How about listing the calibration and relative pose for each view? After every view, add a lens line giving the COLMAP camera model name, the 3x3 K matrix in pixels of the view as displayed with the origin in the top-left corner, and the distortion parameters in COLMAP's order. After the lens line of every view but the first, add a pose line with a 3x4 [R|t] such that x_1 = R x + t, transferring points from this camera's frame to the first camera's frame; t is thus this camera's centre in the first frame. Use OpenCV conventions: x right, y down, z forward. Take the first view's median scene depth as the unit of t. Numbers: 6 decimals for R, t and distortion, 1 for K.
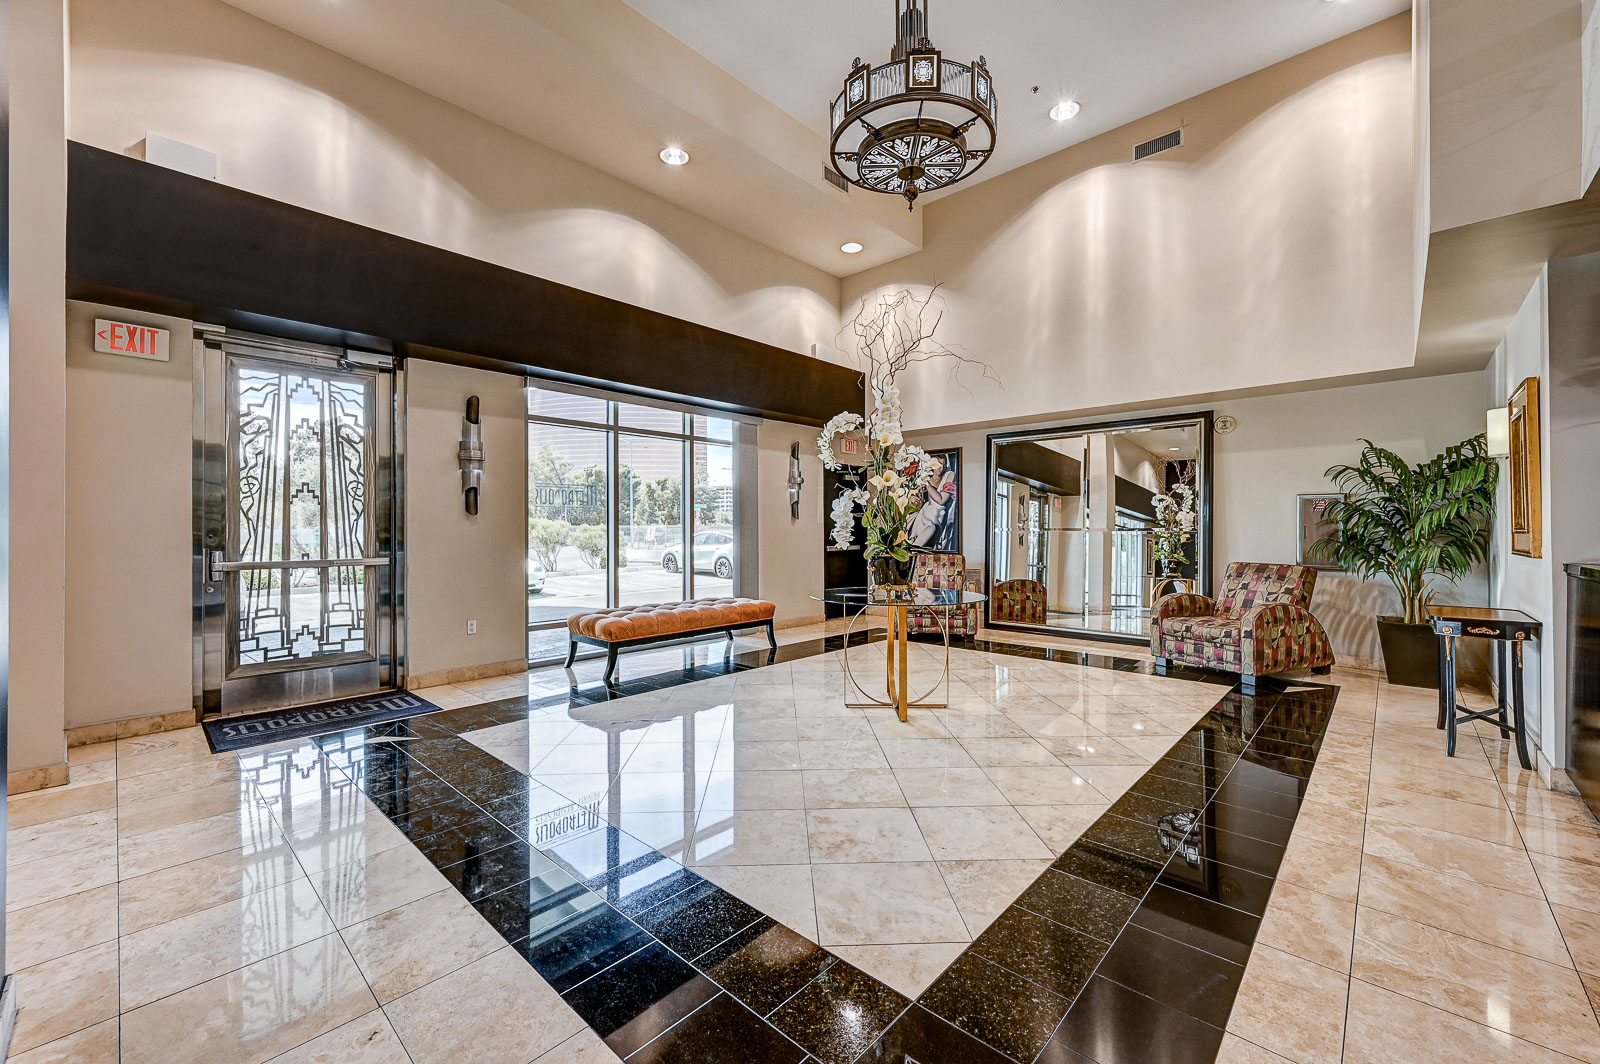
lens RADIAL K [[631.3, 0, 806.8], [0, 631.3, 529.0], [0, 0, 1]] dist [-0.002995, 0.001135]
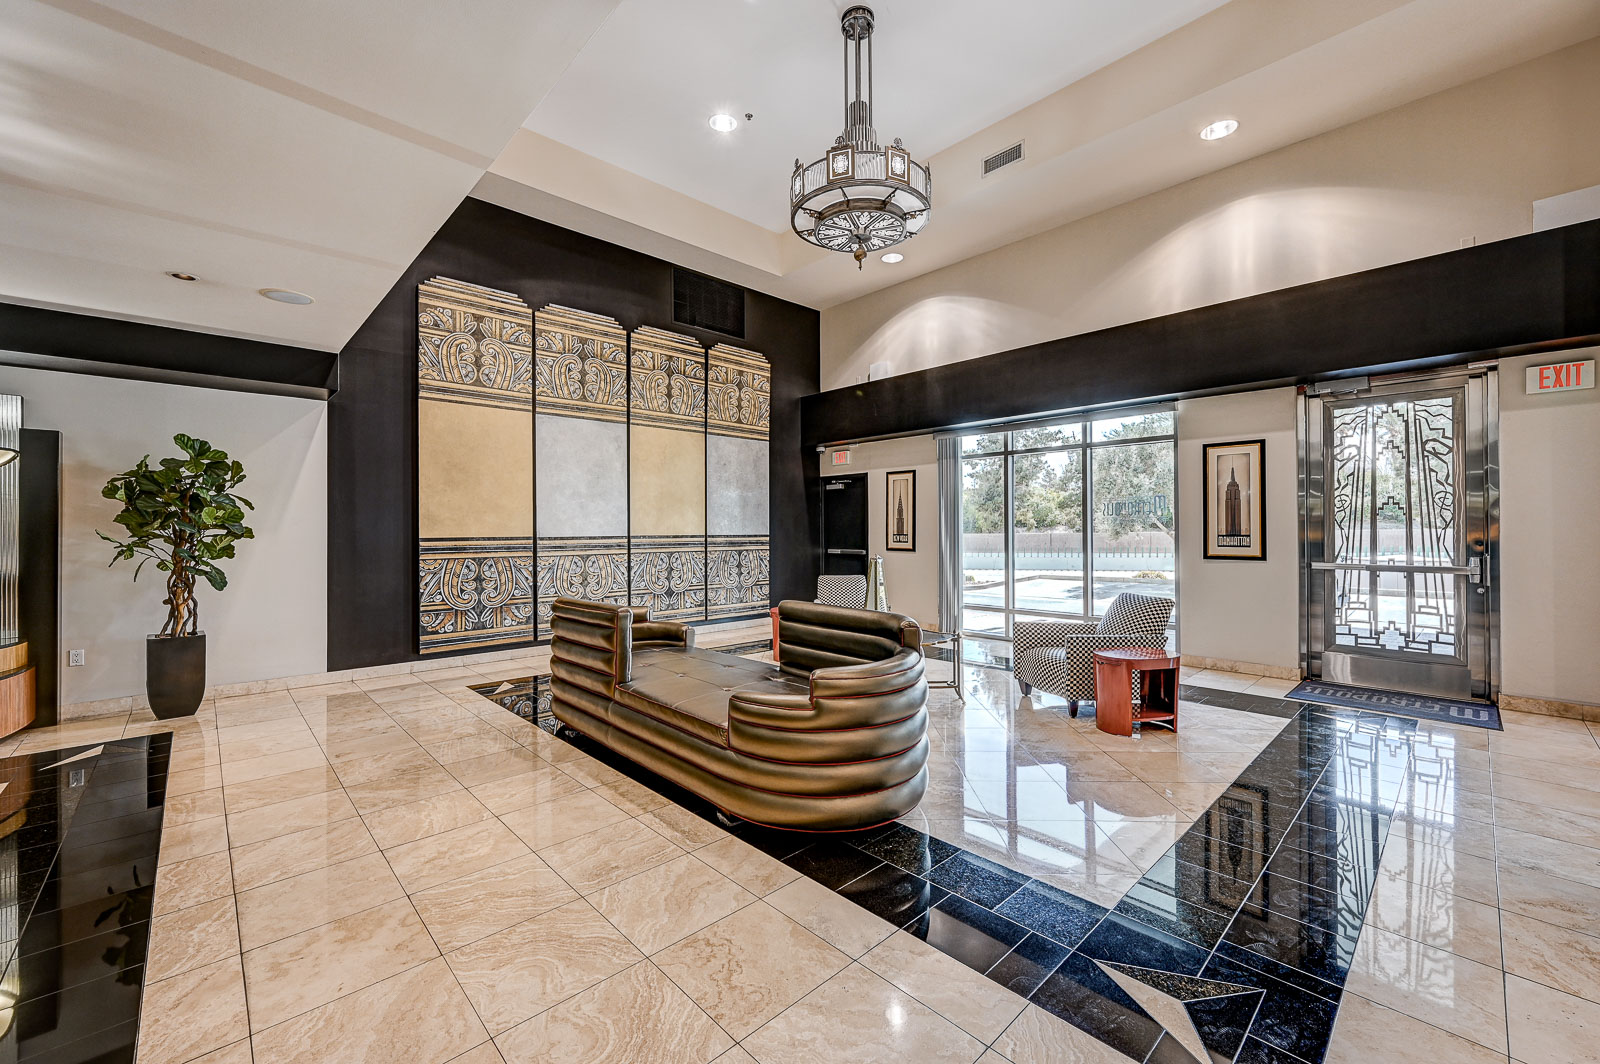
lens RADIAL K [[631.3, 0, 801.9], [0, 631.3, 527.6], [0, 0, 1]] dist [-0.002995, 0.001135]
pose [[-0.055990, 0.000216, -0.998431, 0.386240], [0.008818, 0.999961, -0.000278, -0.025165], [0.998392, -0.008820, -0.055990, 0.000682]]
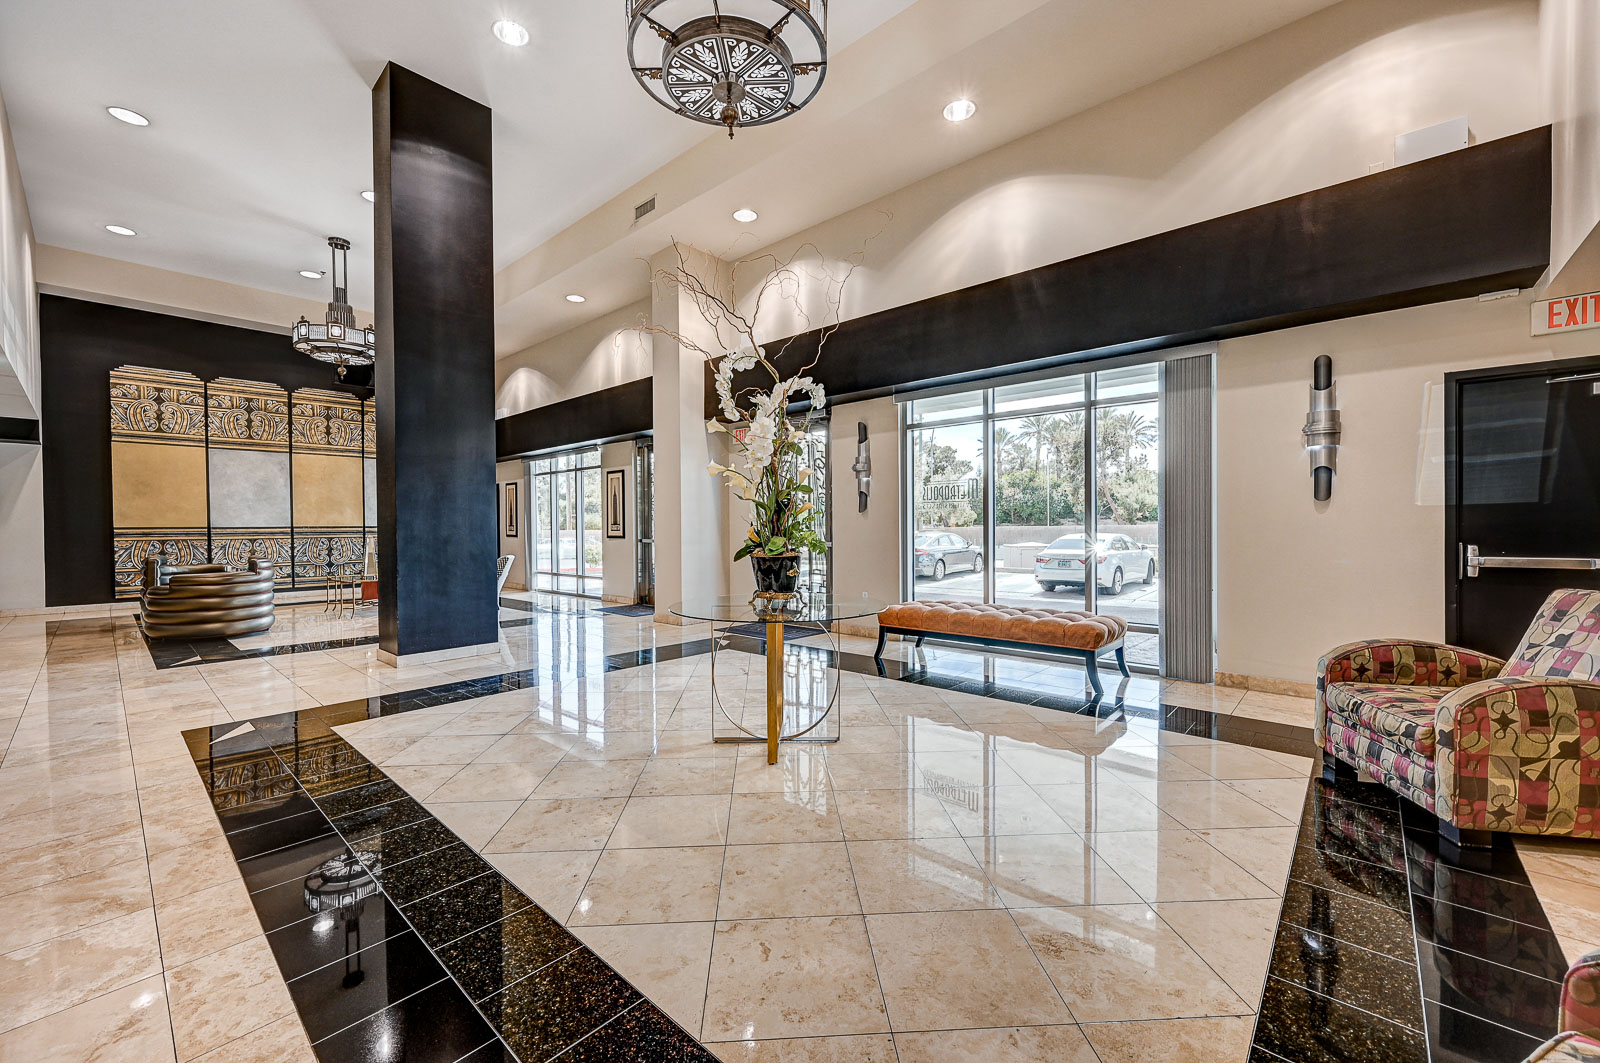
lens RADIAL K [[631.3, 0, 806.1], [0, 631.3, 537.0], [0, 0, 1]] dist [-0.002995, 0.001135]
pose [[0.022590, 0.020523, -0.999534, 1.257101], [0.010621, 0.999728, 0.020767, 0.001072], [0.999688, -0.011085, 0.022366, 1.346722]]
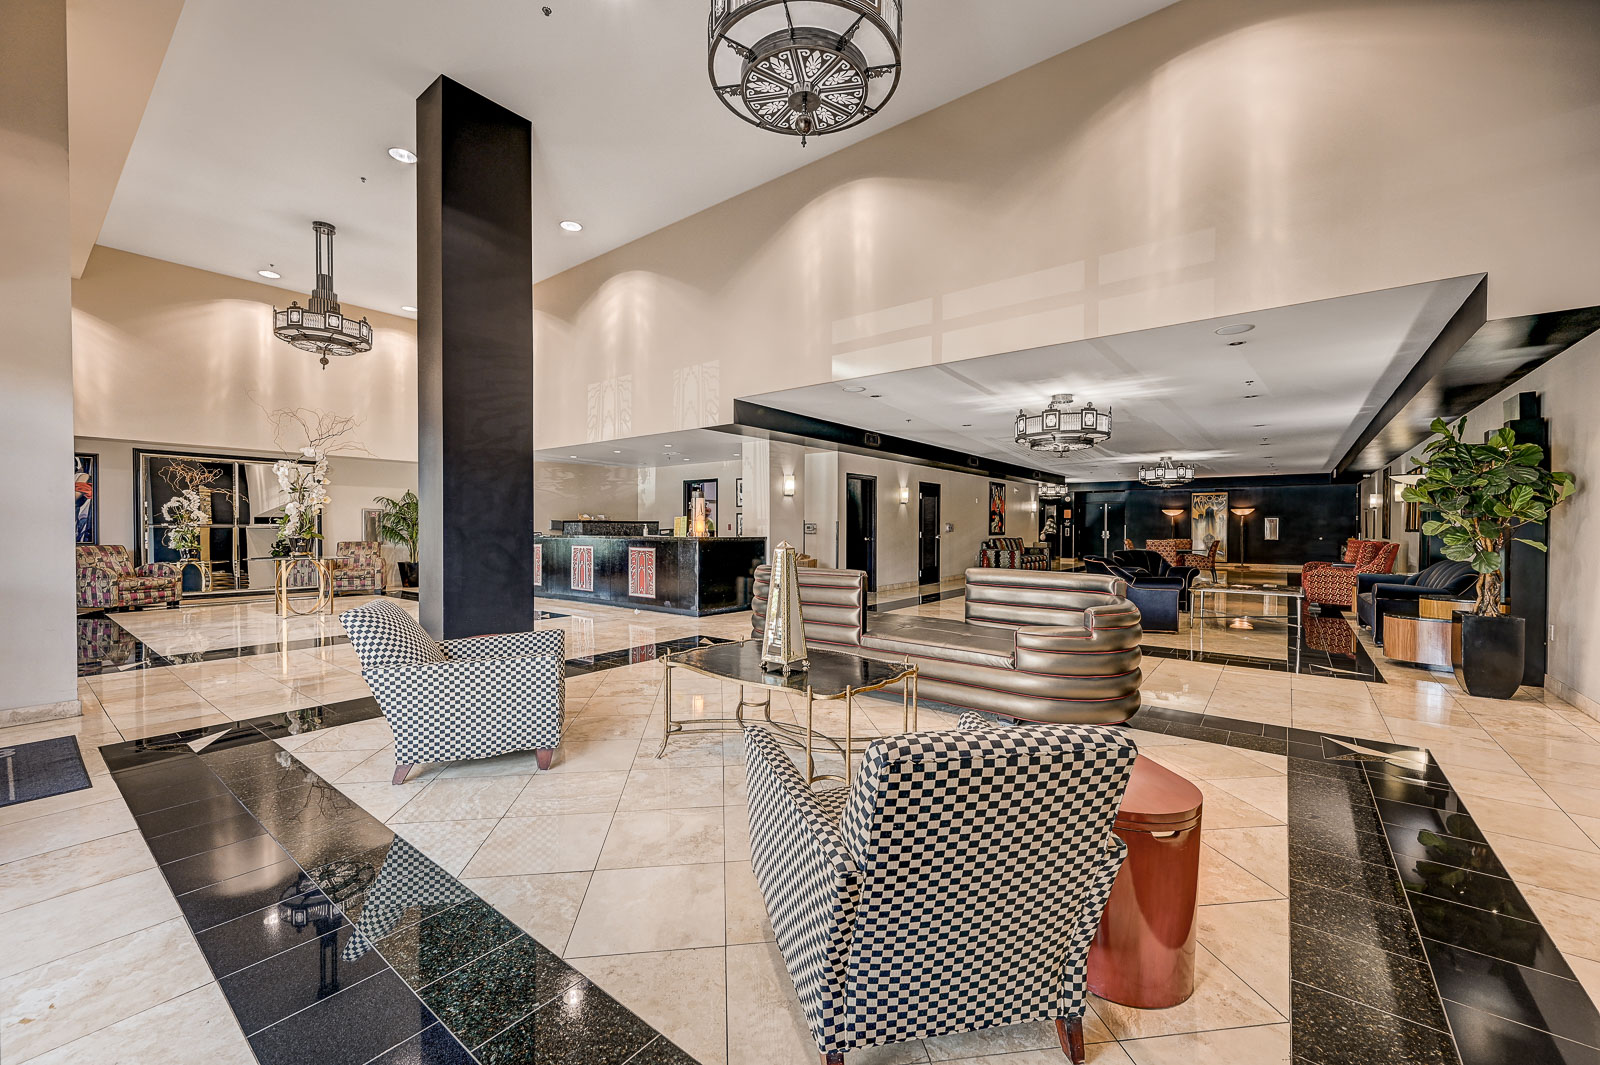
lens RADIAL K [[631.3, 0, 793.1], [0, 631.3, 531.9], [0, 0, 1]] dist [-0.002995, 0.001135]
pose [[-0.065536, -0.009437, 0.997806, -1.837956], [-0.009449, 0.999916, 0.008836, -0.011477], [-0.997805, -0.008849, -0.065620, -0.377154]]
